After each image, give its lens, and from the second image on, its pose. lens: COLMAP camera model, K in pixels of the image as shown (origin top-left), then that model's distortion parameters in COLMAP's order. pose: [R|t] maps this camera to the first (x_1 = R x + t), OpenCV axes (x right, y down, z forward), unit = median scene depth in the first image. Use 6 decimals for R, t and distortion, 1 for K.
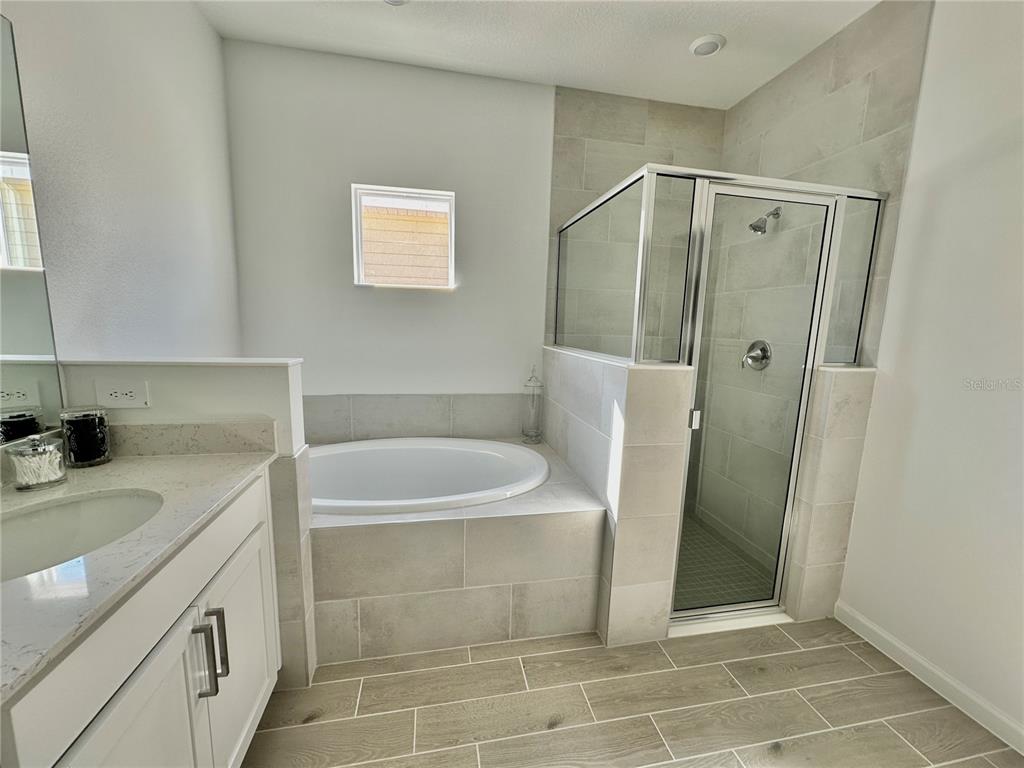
lens RADIAL K [[408.0, 0, 512.4], [0, 408.0, 384.4], [0, 0, 1]] dist [-0.001886, 0.000332]
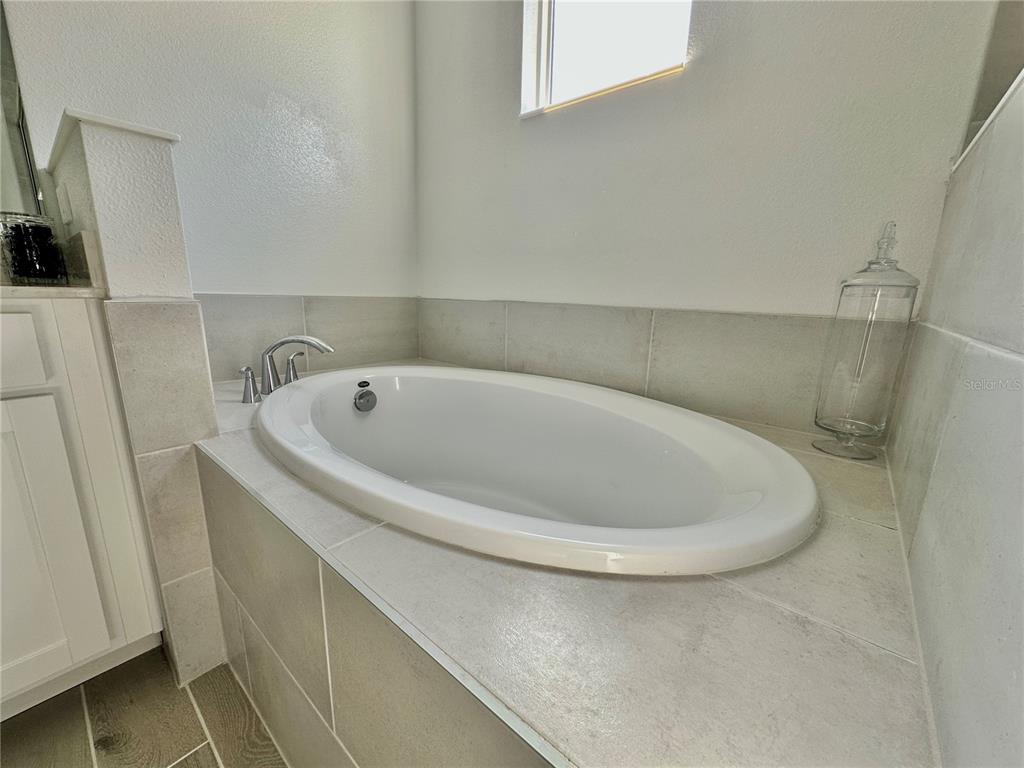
lens RADIAL K [[408.0, 0, 512.4], [0, 408.0, 384.4], [0, 0, 1]] dist [-0.001886, 0.000332]
pose [[0.633205, 0.166123, -0.755947, 0.130955], [-0.133279, 0.985508, 0.104931, 0.087644], [0.762423, 0.034308, 0.646169, 0.569541]]
